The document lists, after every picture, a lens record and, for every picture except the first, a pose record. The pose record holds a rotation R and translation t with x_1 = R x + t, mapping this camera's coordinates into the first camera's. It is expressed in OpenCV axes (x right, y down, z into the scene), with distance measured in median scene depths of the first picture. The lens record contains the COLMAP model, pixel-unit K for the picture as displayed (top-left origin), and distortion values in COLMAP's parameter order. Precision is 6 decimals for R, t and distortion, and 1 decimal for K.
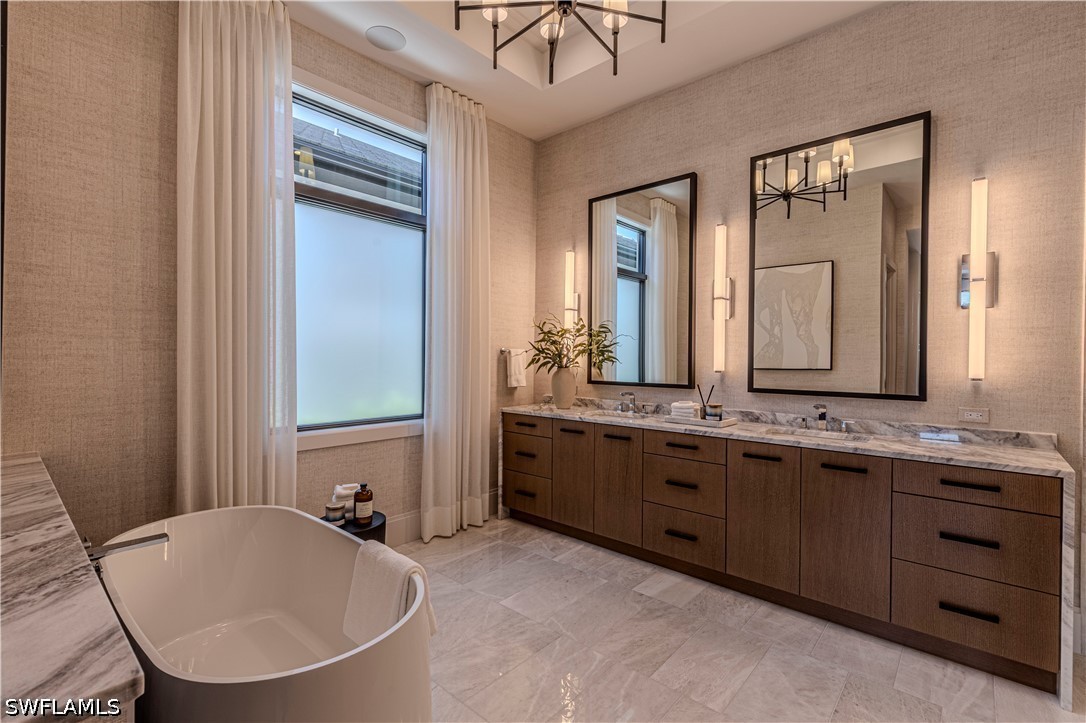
lens RADIAL K [[488.8, 0, 549.8], [0, 488.8, 360.5], [0, 0, 1]] dist [0.003719, 0.000586]
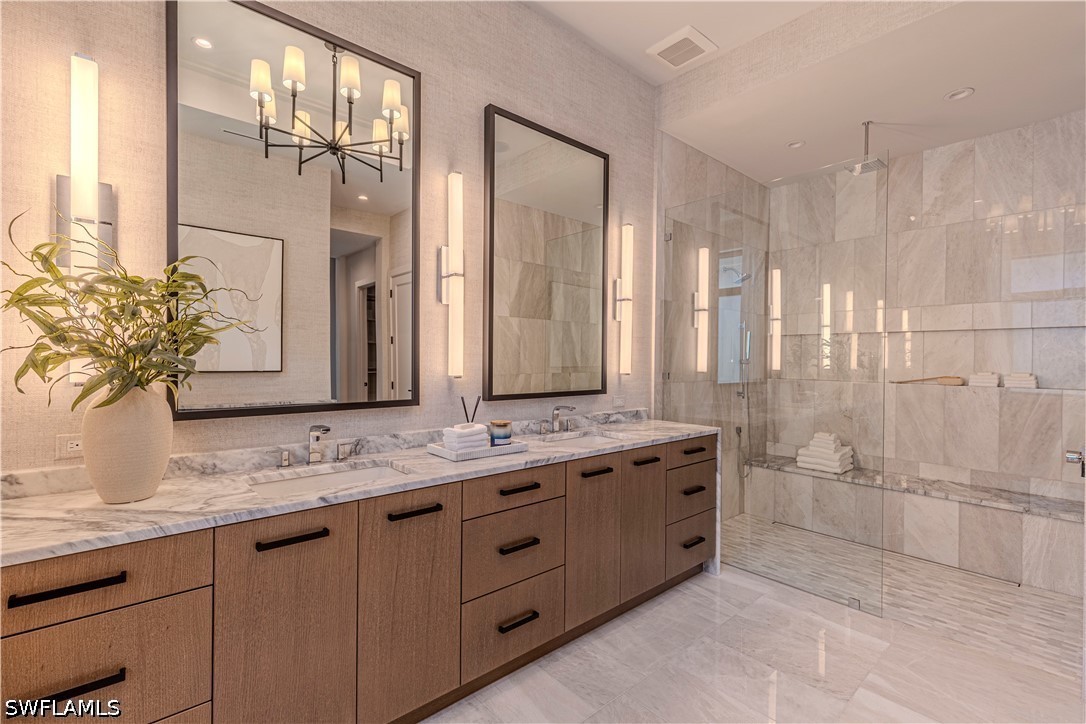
lens RADIAL K [[488.8, 0, 549.8], [0, 488.8, 361.0], [0, 0, 1]] dist [0.003719, 0.000586]
pose [[0.114007, -0.008821, 0.993441, -0.392522], [0.002649, 0.999960, 0.008575, -0.007292], [-0.993476, 0.001654, 0.114025, 0.876693]]
